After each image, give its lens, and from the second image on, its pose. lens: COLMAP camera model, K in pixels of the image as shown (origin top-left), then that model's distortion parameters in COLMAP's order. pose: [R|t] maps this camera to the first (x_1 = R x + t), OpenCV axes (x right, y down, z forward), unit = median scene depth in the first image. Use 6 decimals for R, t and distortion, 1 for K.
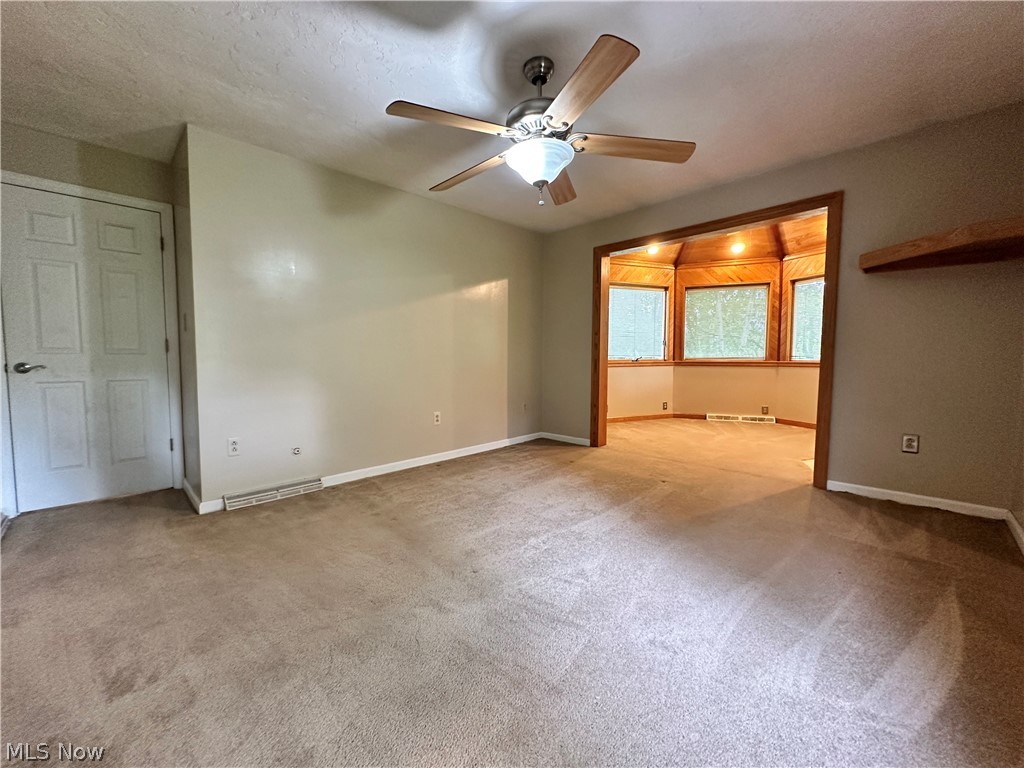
lens RADIAL K [[409.3, 0, 512.0], [0, 409.3, 384.0], [0, 0, 1]] dist [0.003065, -0.000320]
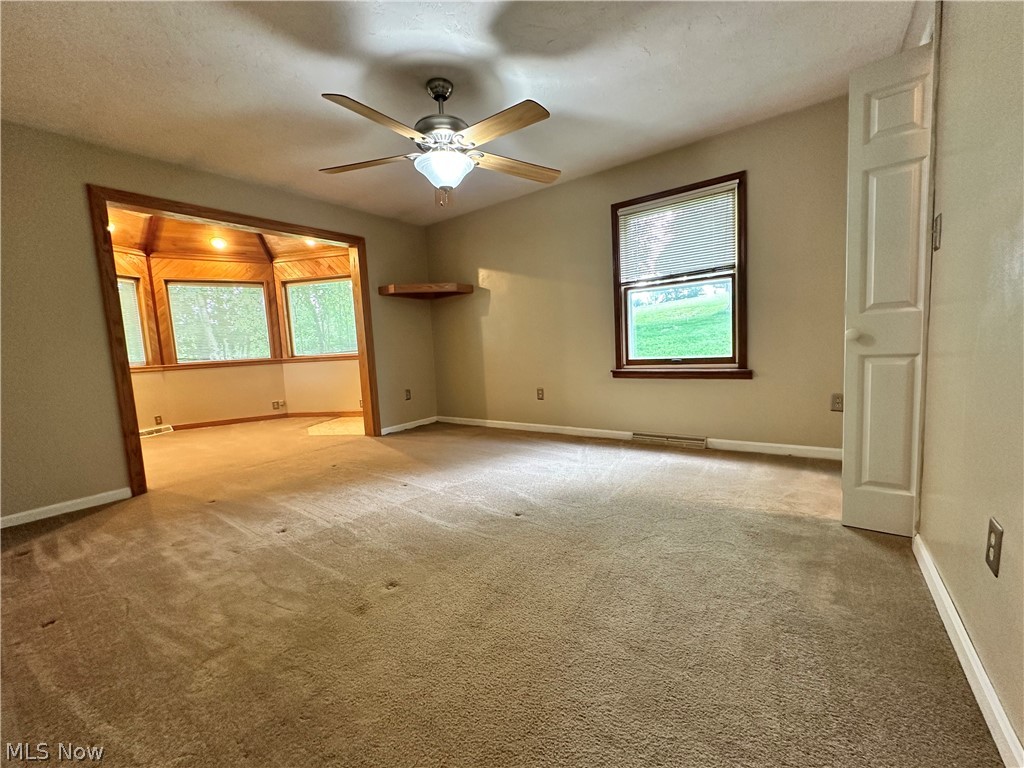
lens RADIAL K [[409.3, 0, 512.0], [0, 409.3, 384.0], [0, 0, 1]] dist [0.003065, -0.000320]
pose [[-0.146440, -0.084696, 0.985587, -0.617178], [0.121881, 0.987192, 0.102943, -0.020388], [-0.981682, 0.135200, -0.134241, 0.563695]]
